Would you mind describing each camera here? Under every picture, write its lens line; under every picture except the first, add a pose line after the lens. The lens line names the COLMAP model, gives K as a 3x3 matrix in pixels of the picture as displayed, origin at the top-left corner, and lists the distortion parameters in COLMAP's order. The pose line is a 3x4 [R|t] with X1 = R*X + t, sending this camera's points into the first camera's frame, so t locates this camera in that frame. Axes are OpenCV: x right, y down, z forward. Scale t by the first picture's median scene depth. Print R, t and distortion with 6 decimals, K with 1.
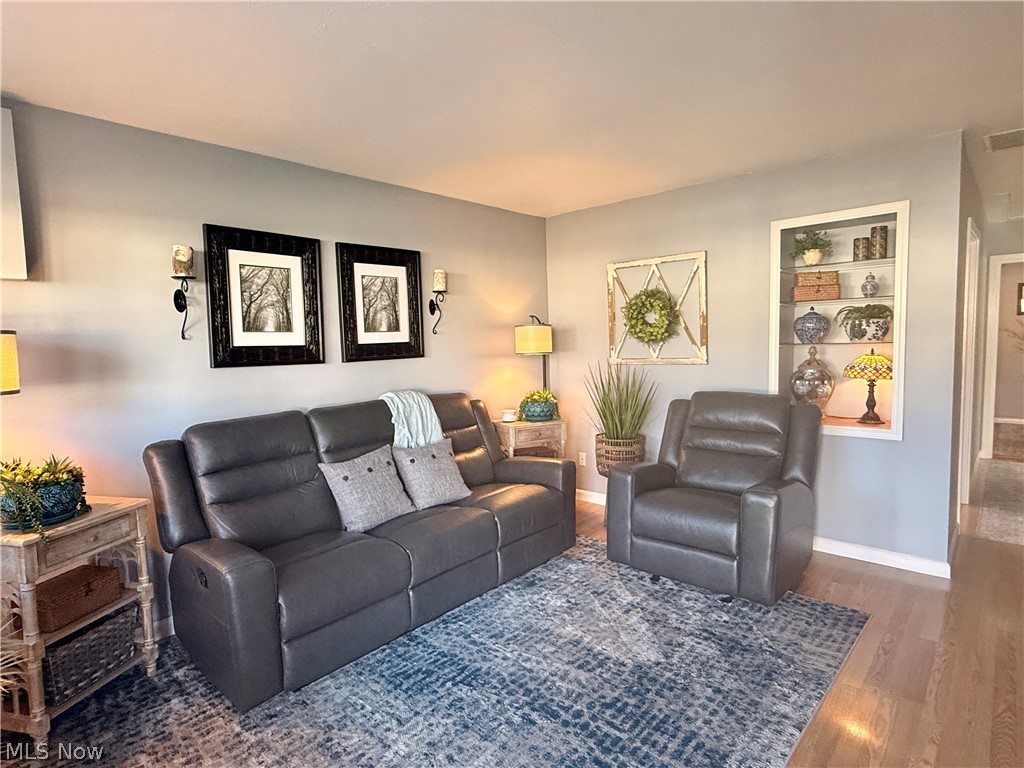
lens RADIAL K [[553.5, 0, 512.0], [0, 553.5, 384.0], [0, 0, 1]] dist [-0.001118, 0.000499]
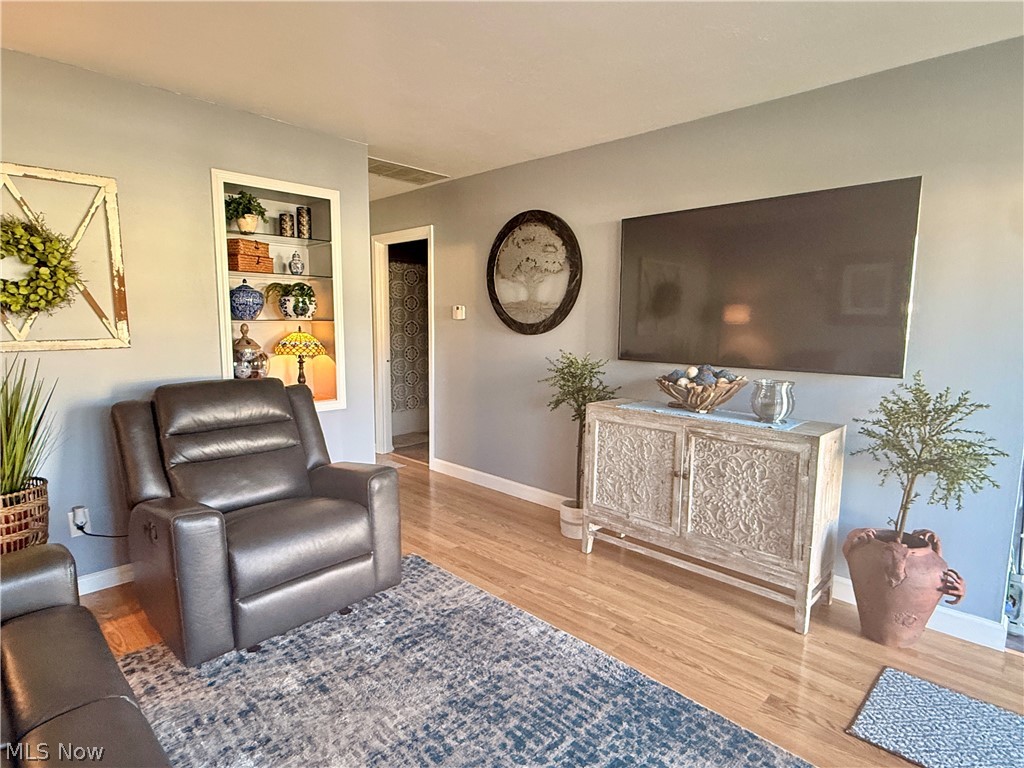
lens RADIAL K [[553.5, 0, 512.0], [0, 553.5, 384.0], [0, 0, 1]] dist [-0.001118, 0.000499]
pose [[0.038284, -0.092324, 0.994993, -0.425390], [0.072244, 0.993373, 0.089394, -0.023362], [-0.996652, 0.068460, 0.044700, 0.656080]]
